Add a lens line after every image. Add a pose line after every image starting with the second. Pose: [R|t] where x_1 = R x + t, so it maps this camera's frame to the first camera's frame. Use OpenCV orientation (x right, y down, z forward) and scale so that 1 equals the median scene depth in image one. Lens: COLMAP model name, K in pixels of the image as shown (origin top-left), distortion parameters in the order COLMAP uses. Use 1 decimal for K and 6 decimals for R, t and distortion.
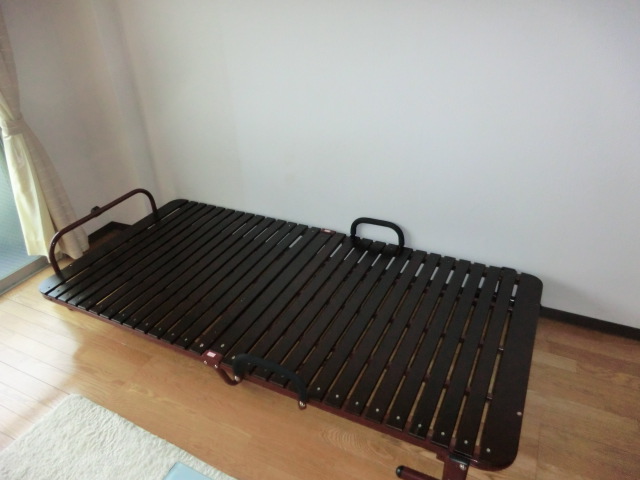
lens RADIAL K [[463.6, 0, 320.0], [0, 463.6, 240.0], [0, 0, 1]] dist [-0.022507, 0.006345]
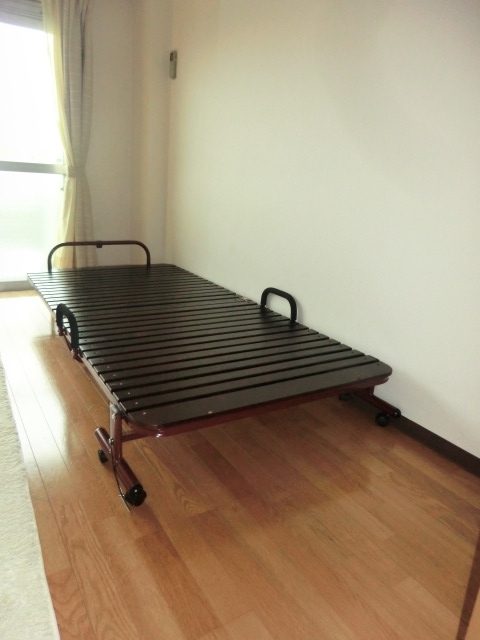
lens RADIAL K [[463.6, 0, 244.3], [0, 463.6, 318.3], [0, 0, 1]] dist [-0.022507, 0.006345]
pose [[0.846608, 0.244576, -0.472692, 0.535295], [-0.357546, 0.919249, -0.164748, 0.201049], [0.394229, 0.308486, 0.865690, 0.118417]]
